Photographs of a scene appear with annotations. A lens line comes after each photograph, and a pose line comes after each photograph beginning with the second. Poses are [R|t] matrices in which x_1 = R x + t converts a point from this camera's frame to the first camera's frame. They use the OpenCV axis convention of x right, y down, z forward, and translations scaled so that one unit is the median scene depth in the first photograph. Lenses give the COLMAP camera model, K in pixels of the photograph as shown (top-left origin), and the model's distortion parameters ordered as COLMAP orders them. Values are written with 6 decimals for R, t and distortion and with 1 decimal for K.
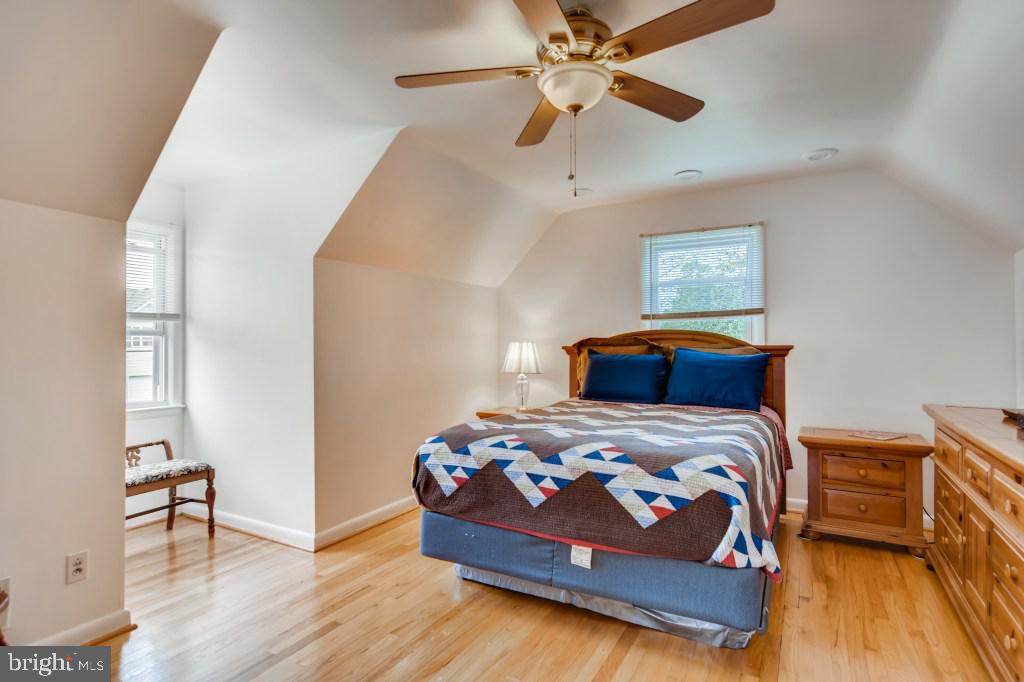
lens RADIAL K [[525.3, 0, 514.8], [0, 525.3, 337.5], [0, 0, 1]] dist [0.001126, -0.000833]
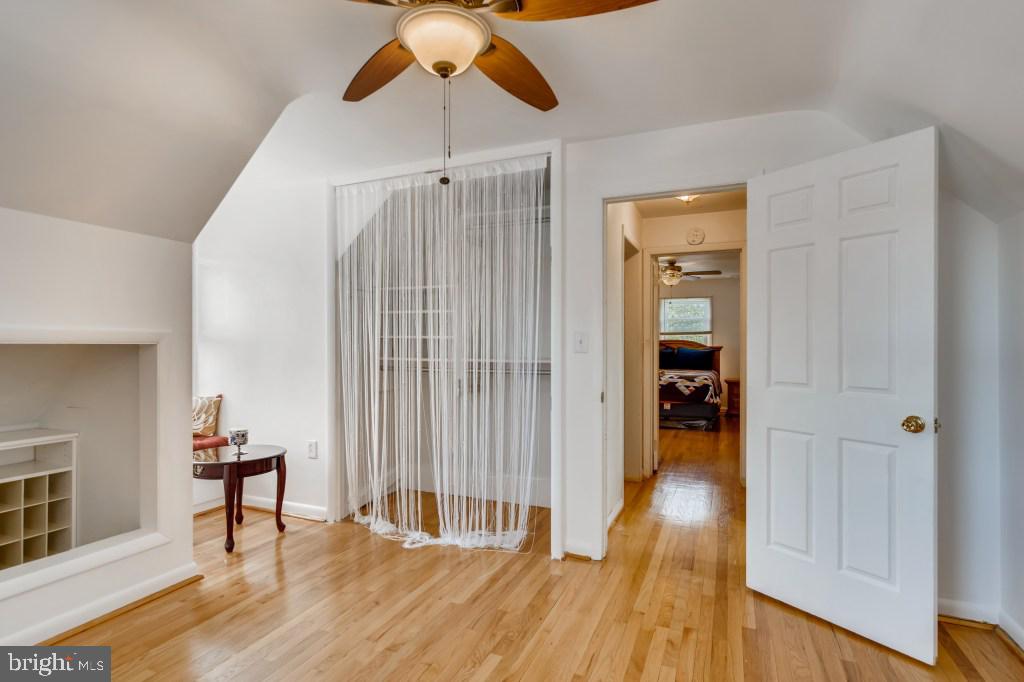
lens RADIAL K [[525.3, 0, 507.0], [0, 525.3, 344.4], [0, 0, 1]] dist [0.001126, -0.000833]
pose [[0.994020, -0.001077, 0.109197, -1.002699], [-0.000654, 0.999875, 0.015808, -0.042949], [-0.109200, -0.015785, 0.993894, -1.805552]]
